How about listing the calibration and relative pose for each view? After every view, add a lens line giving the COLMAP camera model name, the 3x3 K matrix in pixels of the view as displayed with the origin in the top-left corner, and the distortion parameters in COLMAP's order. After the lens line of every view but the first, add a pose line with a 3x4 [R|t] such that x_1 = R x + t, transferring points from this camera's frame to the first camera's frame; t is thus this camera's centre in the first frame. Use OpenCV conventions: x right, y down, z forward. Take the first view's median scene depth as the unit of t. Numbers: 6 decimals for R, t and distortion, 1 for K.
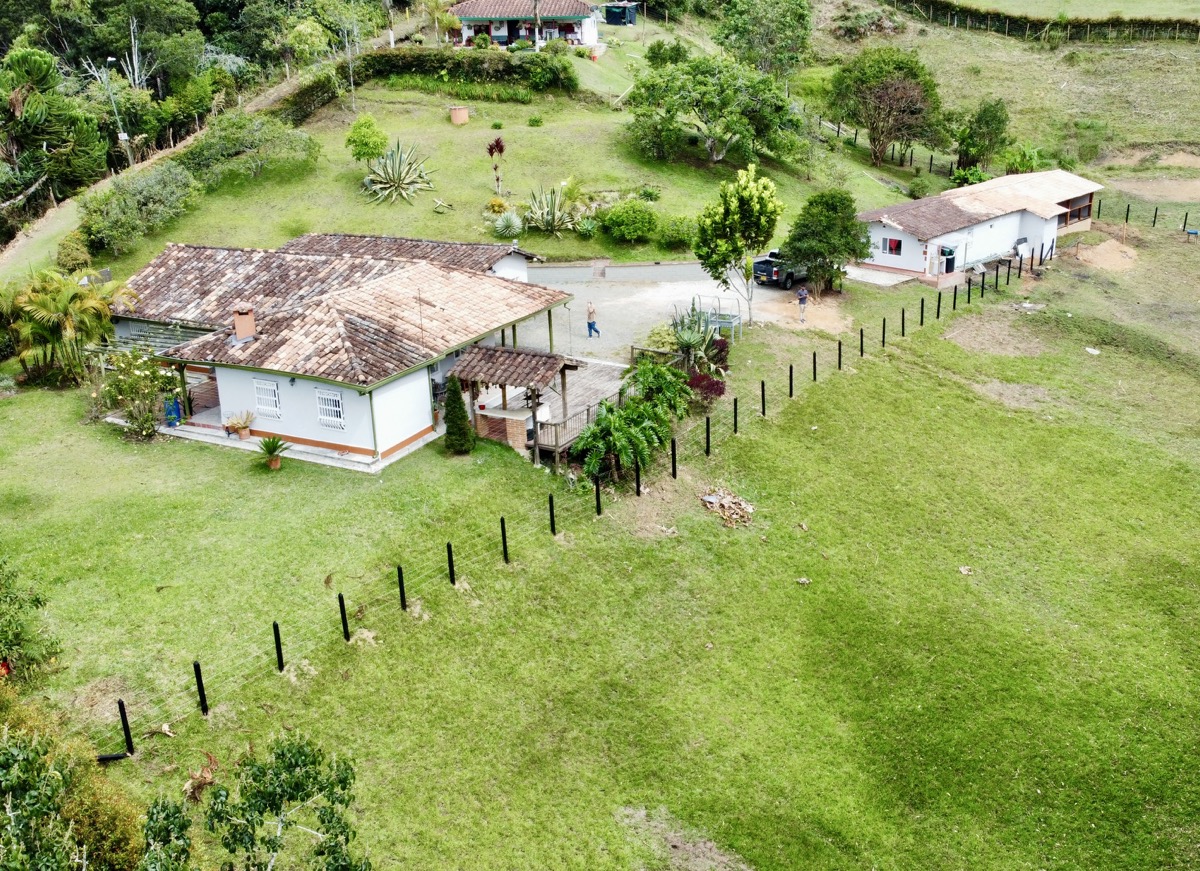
lens RADIAL K [[1202.6, 0, 606.1], [0, 1202.6, 431.1], [0, 0, 1]] dist [0.053450, 0.000000]
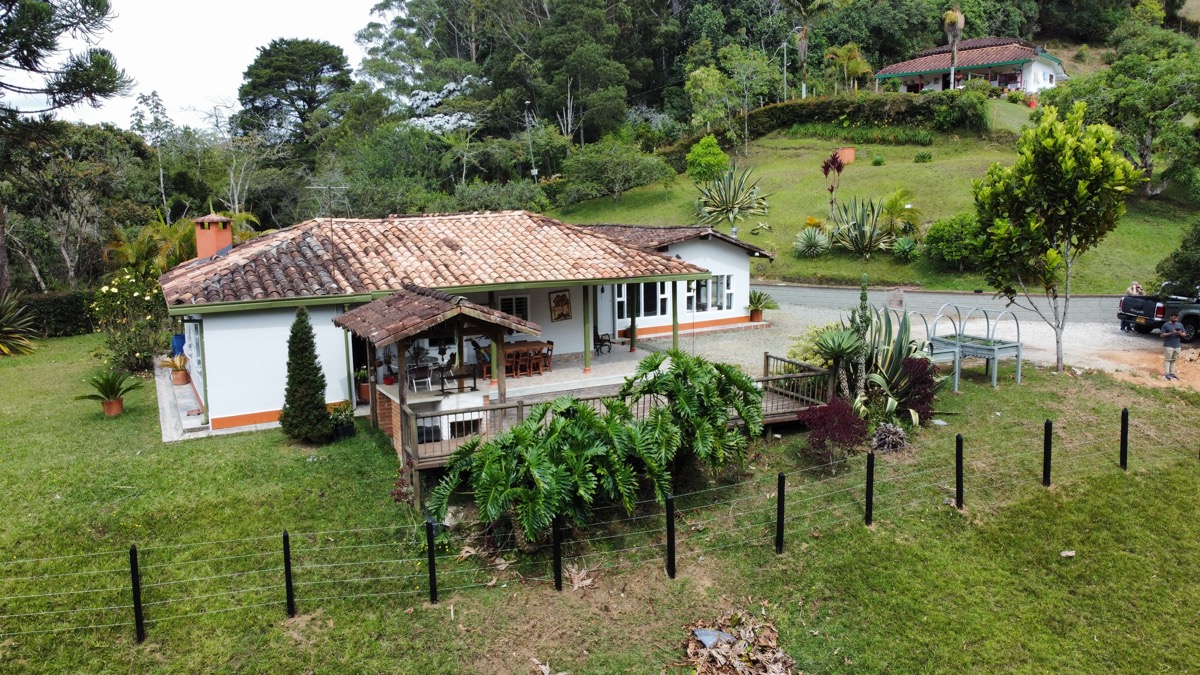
lens RADIAL K [[906.7, 0, 602.7], [0, 906.7, 333.8], [0, 0, 1]] dist [0.014432, 0.000026]
pose [[0.822765, 0.091716, -0.560934, 0.128179], [-0.194638, 0.972690, -0.126450, -0.003400], [0.534017, 0.213218, 0.818147, 0.352009]]
